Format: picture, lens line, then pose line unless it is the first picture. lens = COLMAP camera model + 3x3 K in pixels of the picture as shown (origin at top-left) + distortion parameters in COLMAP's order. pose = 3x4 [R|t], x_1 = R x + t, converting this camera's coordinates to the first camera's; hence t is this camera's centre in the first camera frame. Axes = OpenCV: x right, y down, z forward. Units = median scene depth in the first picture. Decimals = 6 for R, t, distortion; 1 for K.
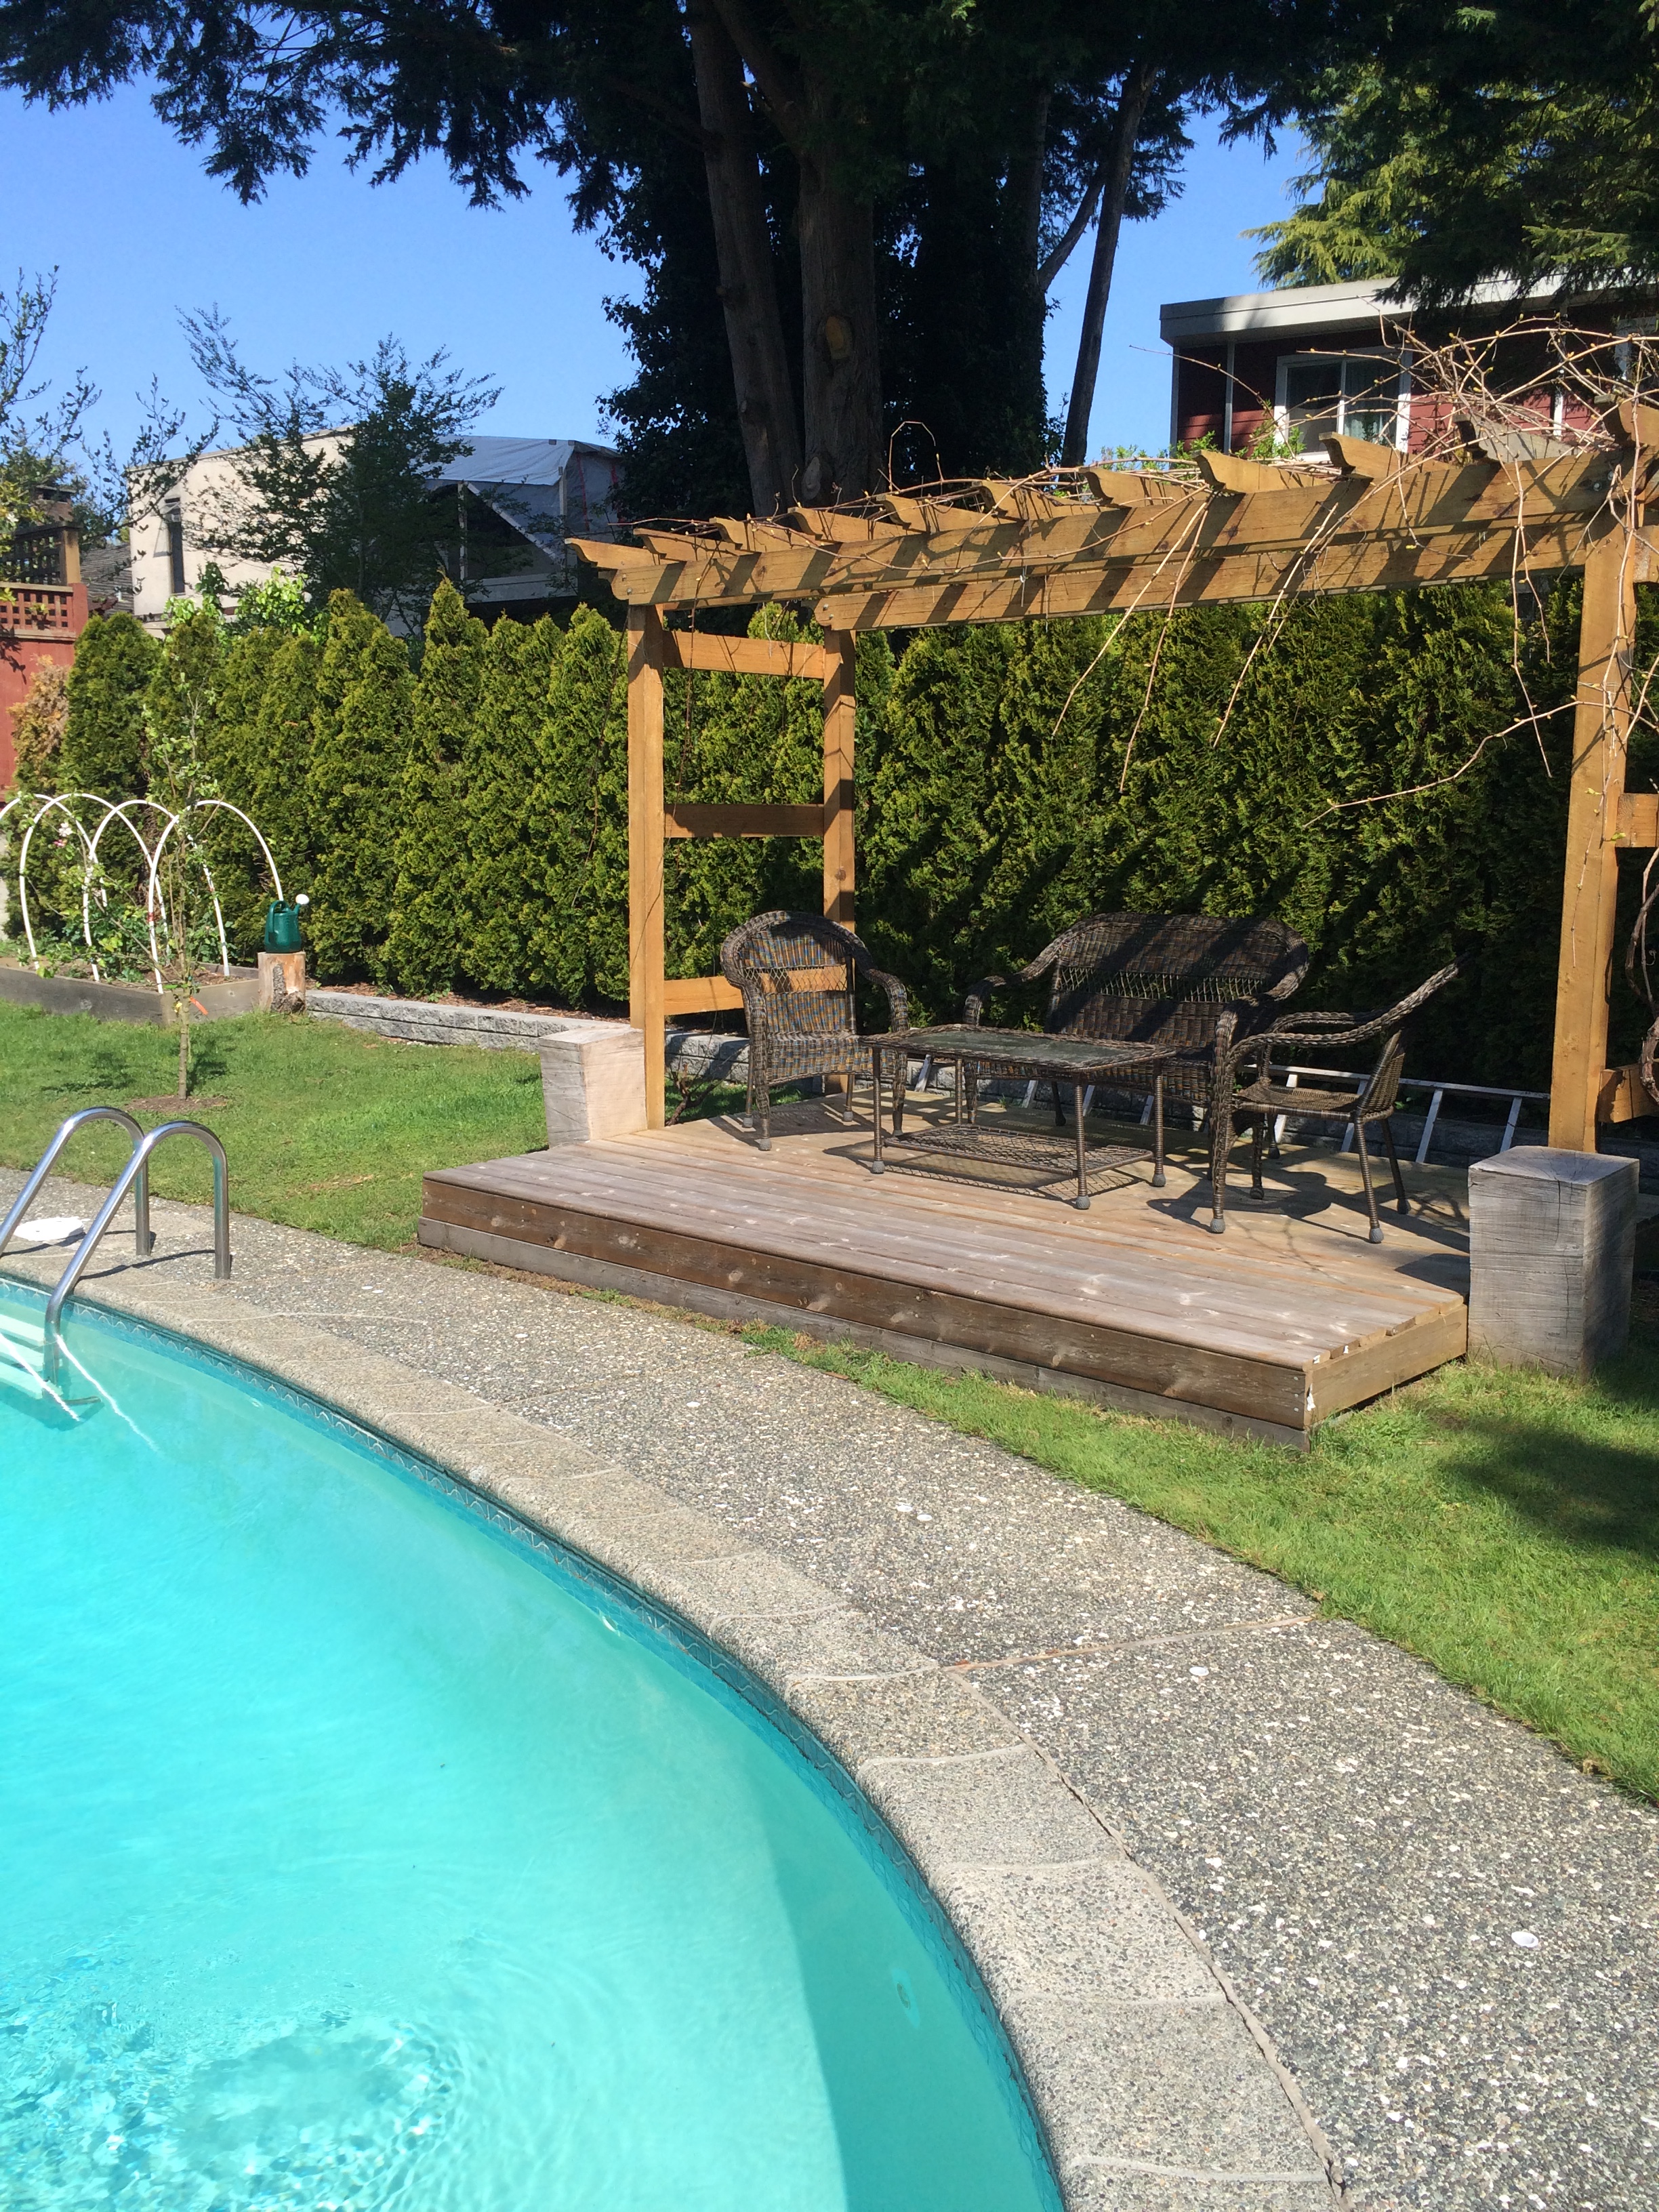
lens RADIAL K [[1903.6, 0, 821.5], [0, 1903.6, 1092.8], [0, 0, 1]] dist [0.047927, -0.015208]
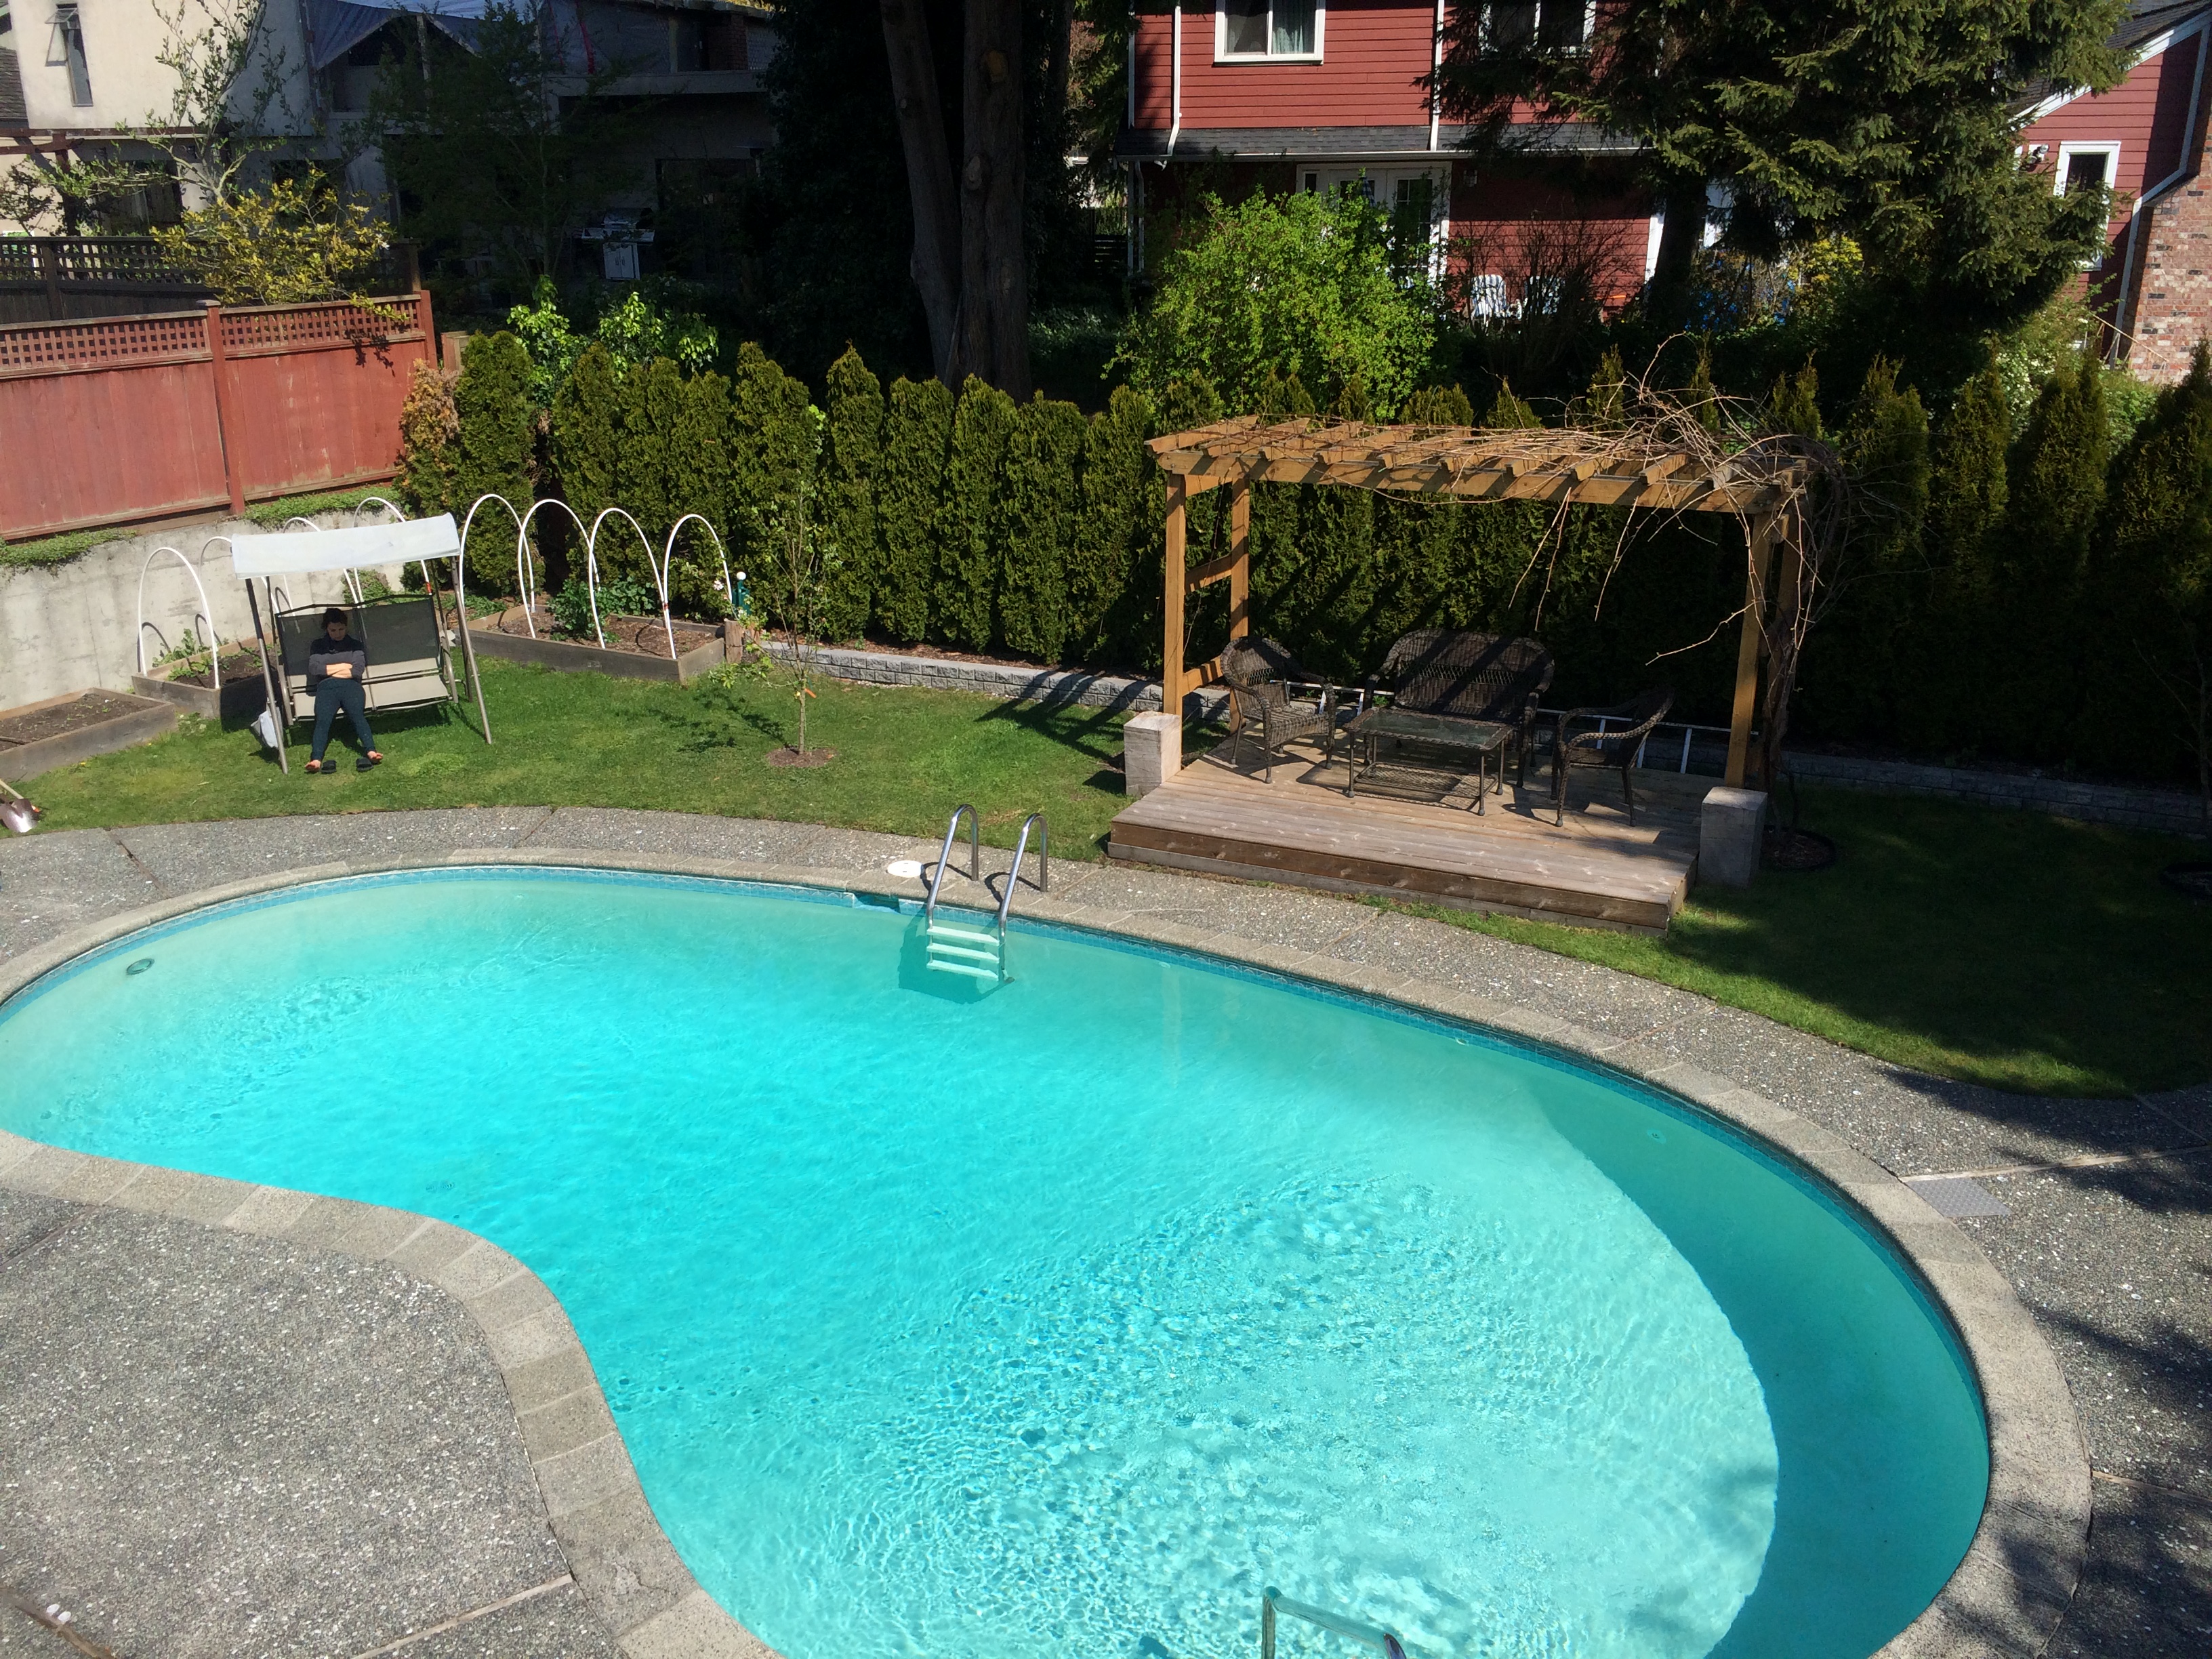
lens RADIAL K [[1903.6, 0, 1103.6], [0, 1903.6, 814.8], [0, 0, 1]] dist [0.047927, -0.015208]
pose [[0.960484, -0.095402, 0.261476, -0.577004], [0.049591, 0.983049, 0.176511, -0.235238], [-0.273883, -0.156569, 0.948933, -0.591392]]
